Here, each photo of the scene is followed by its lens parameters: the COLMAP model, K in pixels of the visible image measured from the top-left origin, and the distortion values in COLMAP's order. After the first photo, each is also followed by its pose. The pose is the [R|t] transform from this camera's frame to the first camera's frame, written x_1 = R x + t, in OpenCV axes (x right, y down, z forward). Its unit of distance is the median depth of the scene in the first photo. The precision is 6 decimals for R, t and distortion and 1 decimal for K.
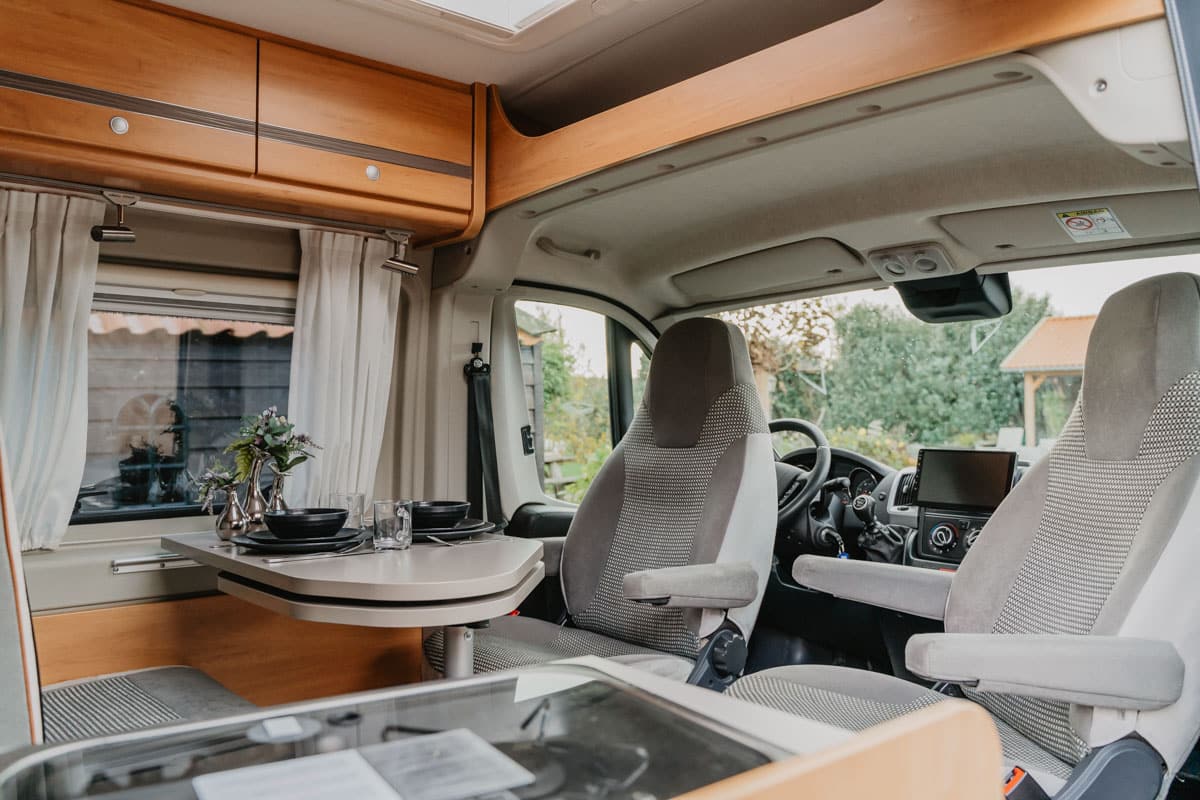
lens RADIAL K [[968.6, 0, 600.9], [0, 968.6, 399.3], [0, 0, 1]] dist [-0.010425, 0.000182]
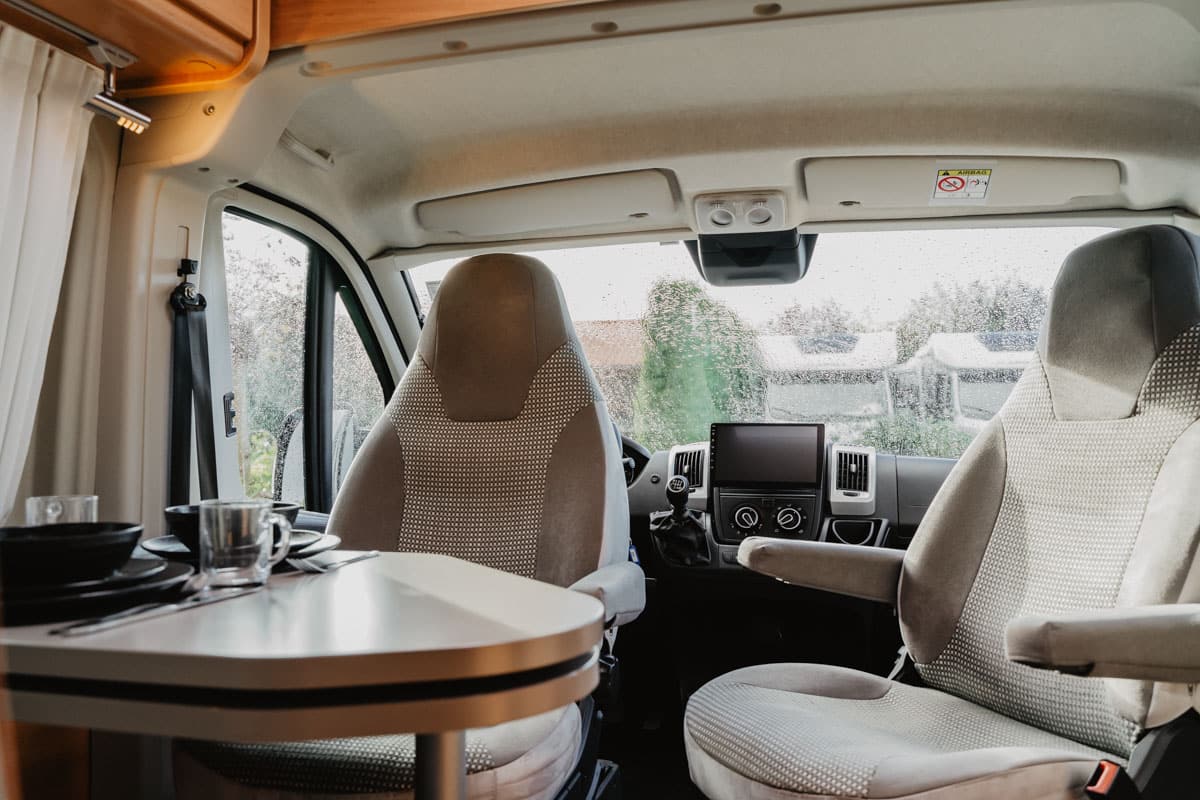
lens RADIAL K [[968.6, 0, 600.0], [0, 968.6, 405.7], [0, 0, 1]] dist [-0.010425, 0.000182]
pose [[0.819768, 0.009773, 0.572612, -0.282153], [-0.010038, 0.999946, -0.002695, 0.039210], [-0.572607, -0.003539, 0.819822, 0.326452]]
